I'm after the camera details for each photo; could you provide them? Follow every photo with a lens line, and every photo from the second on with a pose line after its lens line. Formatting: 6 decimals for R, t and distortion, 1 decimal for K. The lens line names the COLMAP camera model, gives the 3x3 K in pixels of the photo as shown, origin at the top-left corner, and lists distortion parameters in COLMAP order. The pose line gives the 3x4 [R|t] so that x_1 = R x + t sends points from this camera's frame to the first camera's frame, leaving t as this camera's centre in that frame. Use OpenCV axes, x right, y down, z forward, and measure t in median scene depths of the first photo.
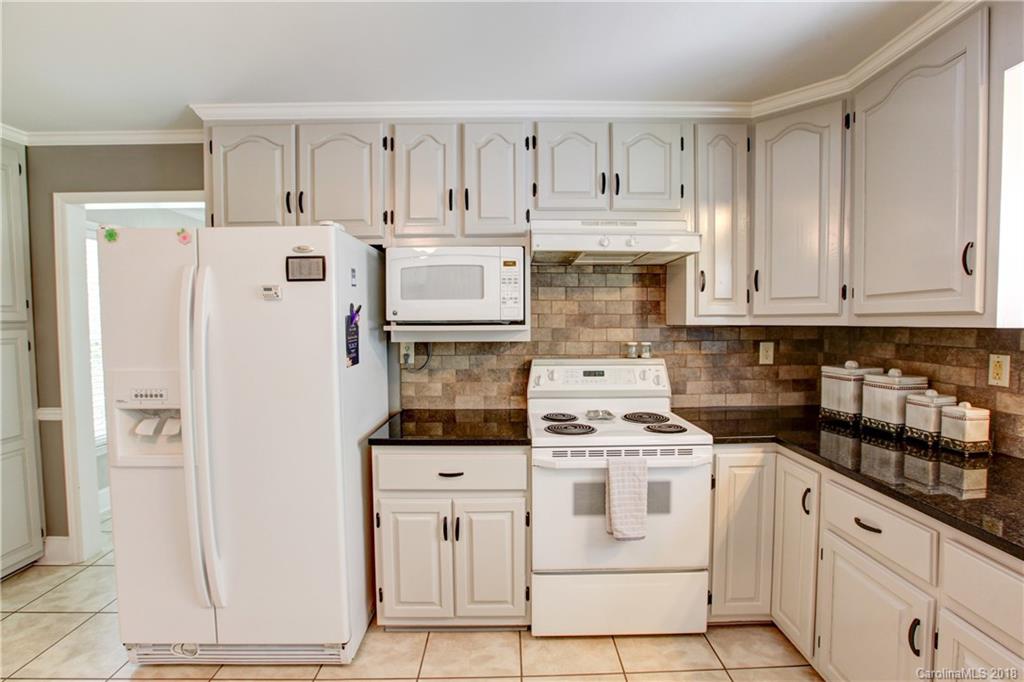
lens RADIAL K [[463.7, 0, 518.0], [0, 463.7, 337.4], [0, 0, 1]] dist [-0.049068, 0.005857]
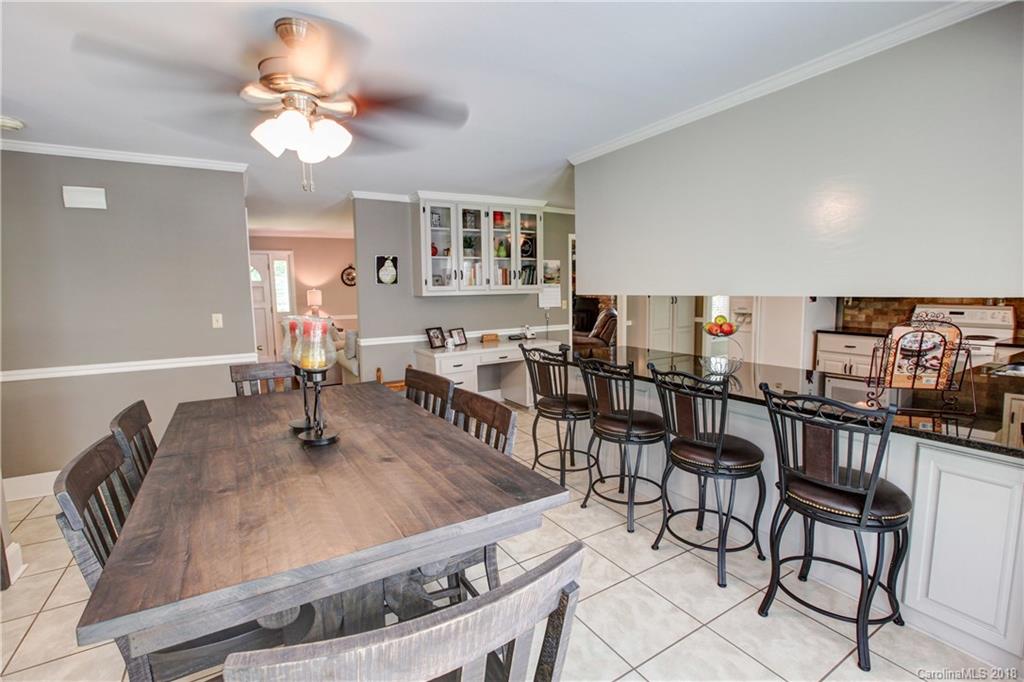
lens RADIAL K [[463.7, 0, 512.6], [0, 463.7, 342.8], [0, 0, 1]] dist [-0.049068, 0.005857]
pose [[0.499274, 0.095094, -0.861210, 1.044489], [-0.011056, 0.994577, 0.103411, 0.043341], [0.866374, -0.042109, 0.497617, -1.790525]]
